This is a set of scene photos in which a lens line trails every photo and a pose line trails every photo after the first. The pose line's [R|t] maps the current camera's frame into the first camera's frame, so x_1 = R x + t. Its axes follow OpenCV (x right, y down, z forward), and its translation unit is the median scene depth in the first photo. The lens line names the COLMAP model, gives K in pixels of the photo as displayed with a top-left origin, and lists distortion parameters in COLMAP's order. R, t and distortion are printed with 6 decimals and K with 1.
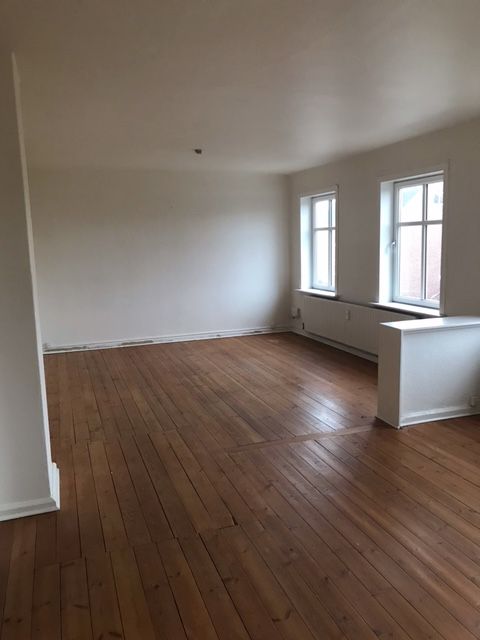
lens RADIAL K [[527.6, 0, 240.7], [0, 527.6, 316.1], [0, 0, 1]] dist [0.008470, 0.014261]
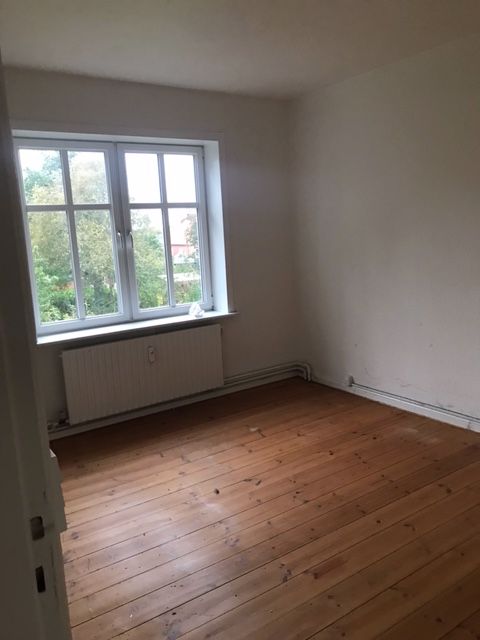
lens RADIAL K [[527.6, 0, 217.1], [0, 527.6, 308.3], [0, 0, 1]] dist [0.008470, 0.014261]
pose [[-0.229648, -0.127092, 0.964940, -0.413407], [0.184390, 0.967801, 0.171353, -0.148995], [-0.955648, 0.217276, -0.198819, 1.104460]]
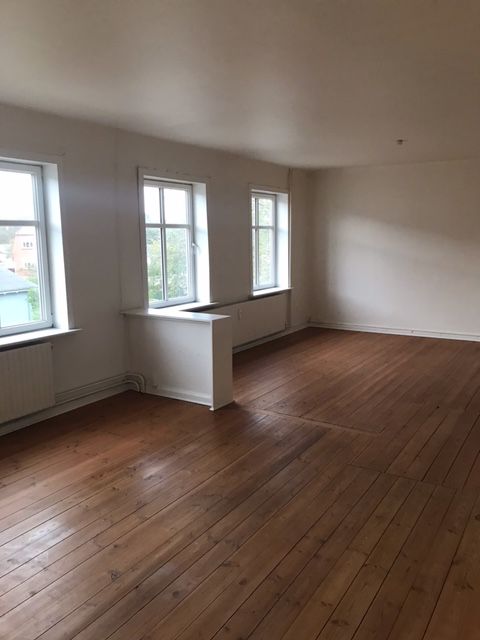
lens RADIAL K [[527.6, 0, 243.2], [0, 527.6, 324.1], [0, 0, 1]] dist [0.008470, 0.014261]
pose [[-0.627552, -0.096077, 0.772624, -0.564061], [0.135346, 0.963785, 0.229780, -0.205646], [-0.766720, 0.248771, -0.591822, 1.531036]]
